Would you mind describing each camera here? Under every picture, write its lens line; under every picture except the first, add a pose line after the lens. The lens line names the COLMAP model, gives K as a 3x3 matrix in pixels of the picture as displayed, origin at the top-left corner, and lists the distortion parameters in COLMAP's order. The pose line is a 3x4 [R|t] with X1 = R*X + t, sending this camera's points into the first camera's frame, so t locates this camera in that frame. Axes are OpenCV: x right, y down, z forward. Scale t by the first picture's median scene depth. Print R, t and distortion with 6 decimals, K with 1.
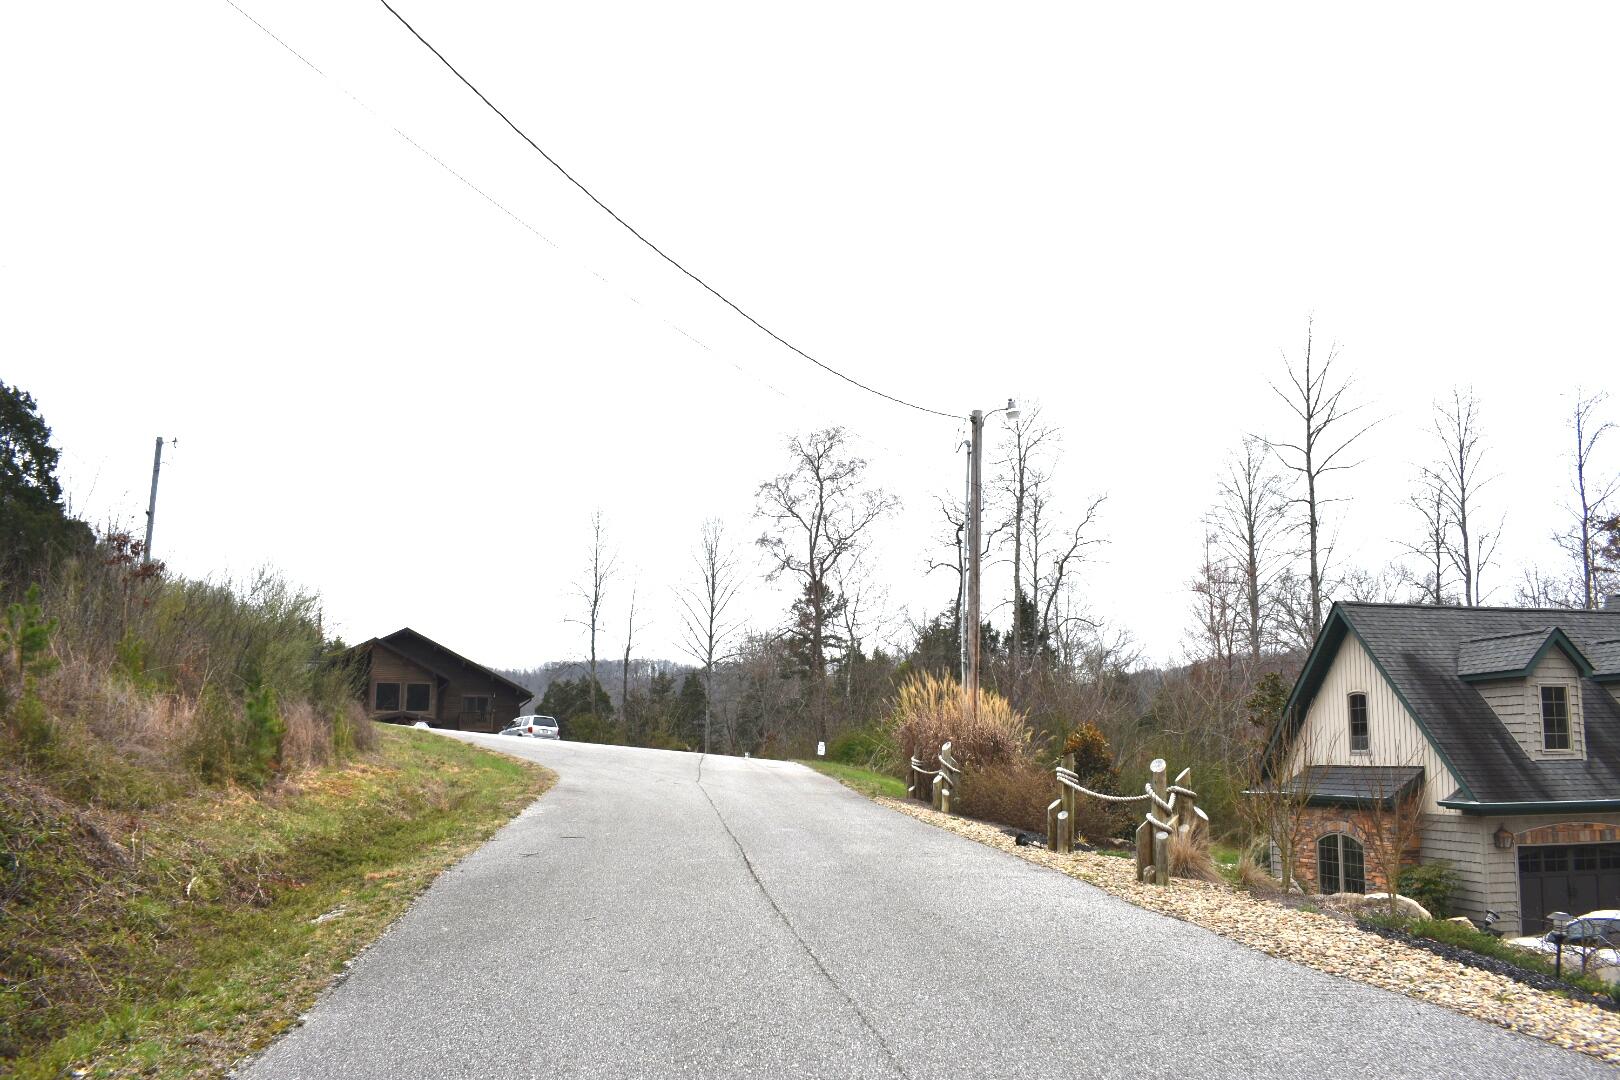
lens RADIAL K [[1297.2, 0, 810.0], [0, 1297.2, 540.0], [0, 0, 1]] dist [-0.086025, 0.015257]
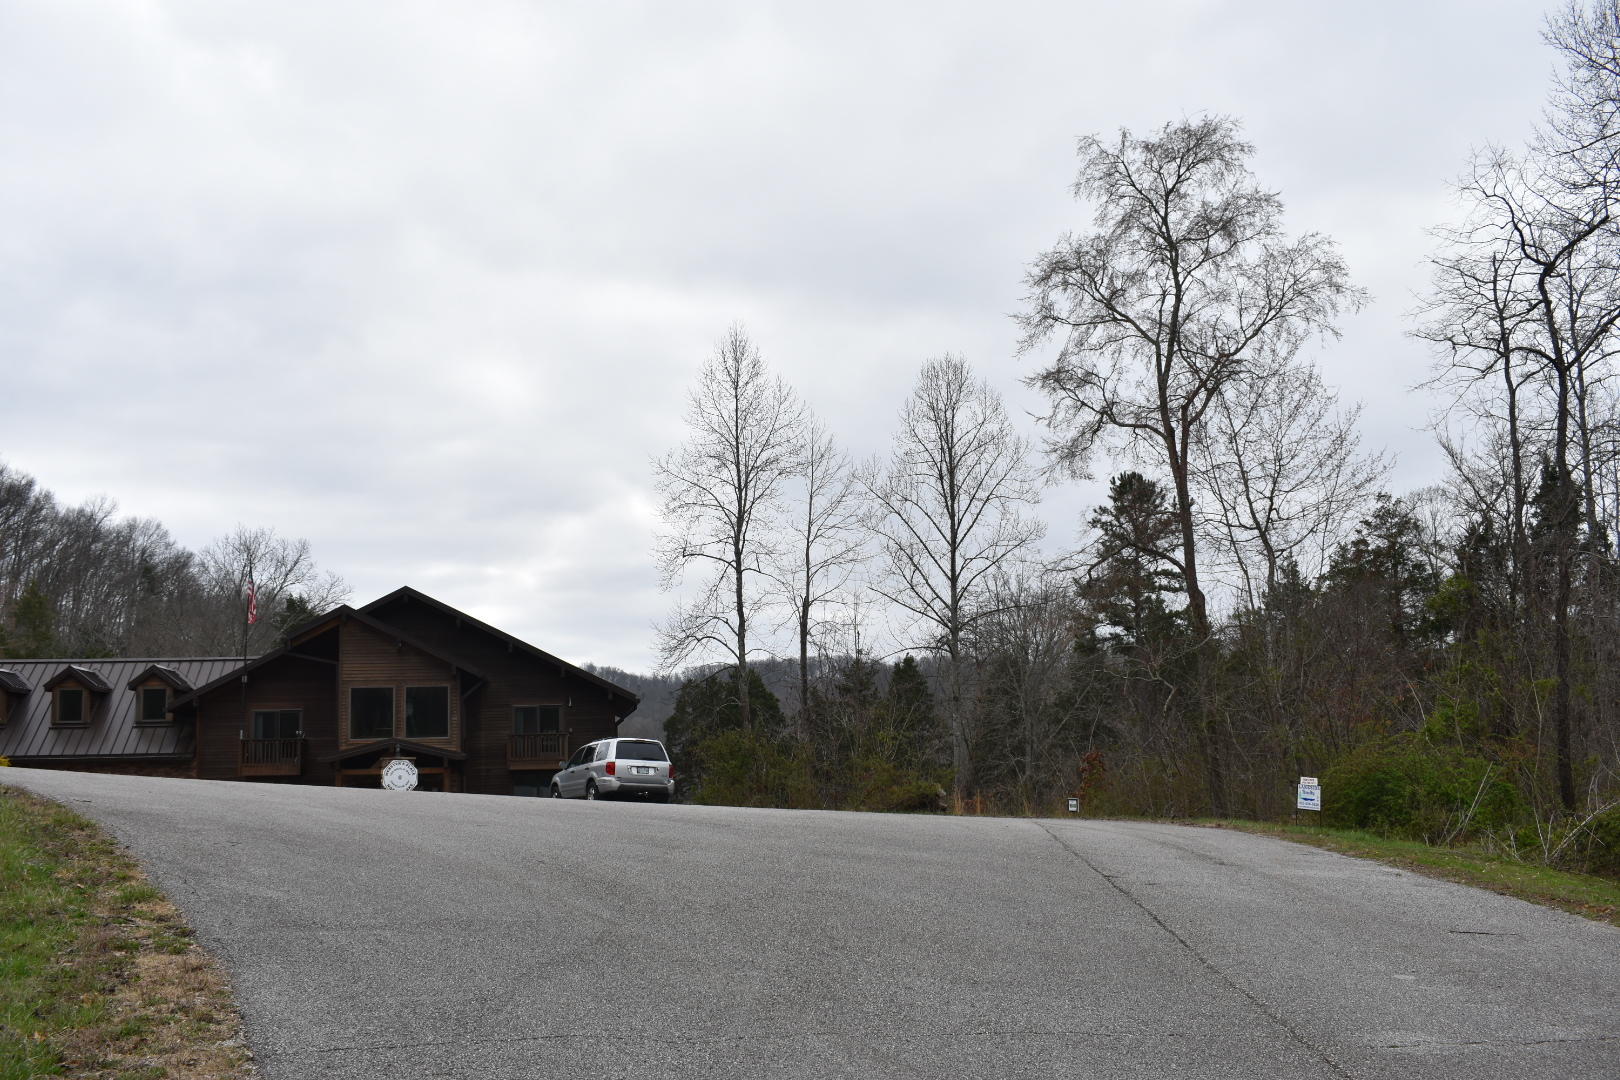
lens RADIAL K [[1589.1, 0, 810.0], [0, 1589.1, 540.0], [0, 0, 1]] dist [-0.075595, -0.001107]
pose [[0.990237, -0.052855, -0.128984, -0.055280], [0.055433, 0.998327, 0.016472, 0.049053], [0.127898, -0.023461, 0.991510, 0.367855]]
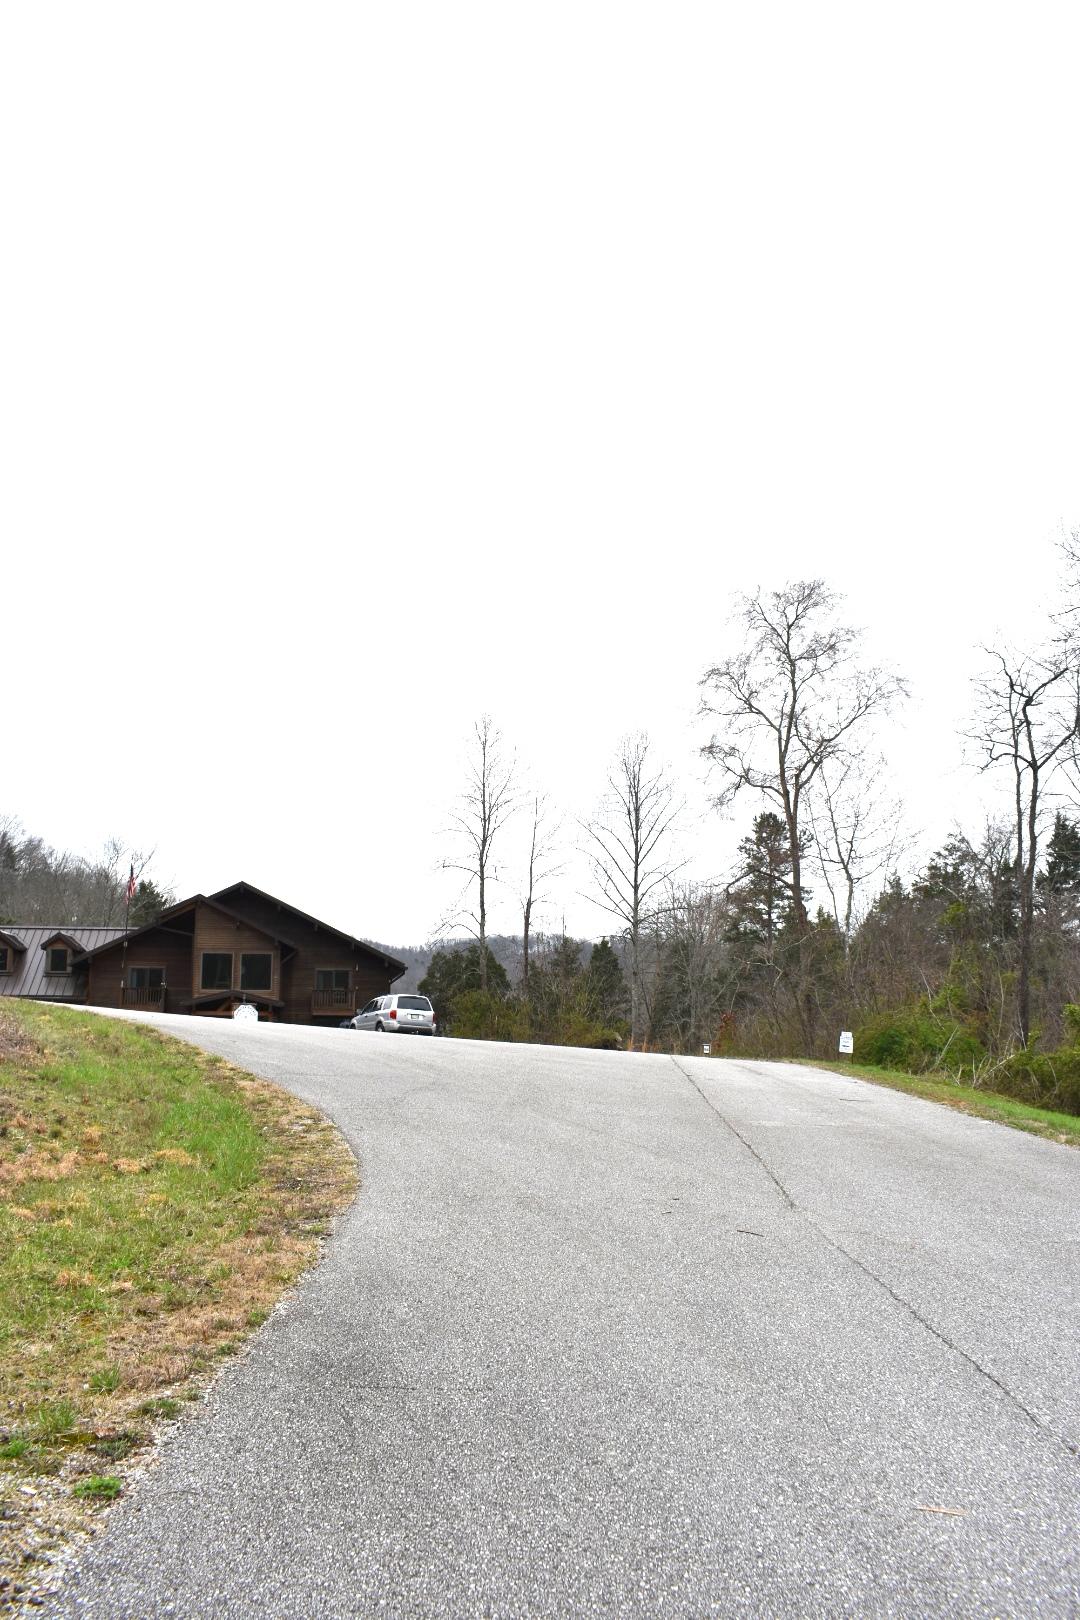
lens RADIAL K [[1297.2, 0, 540.0], [0, 1297.2, 810.0], [0, 0, 1]] dist [-0.086025, 0.015257]
pose [[0.992026, -0.025729, -0.123377, -0.042149], [0.025265, 0.999667, -0.005327, 0.035878], [0.123473, 0.002168, 0.992346, 0.268737]]
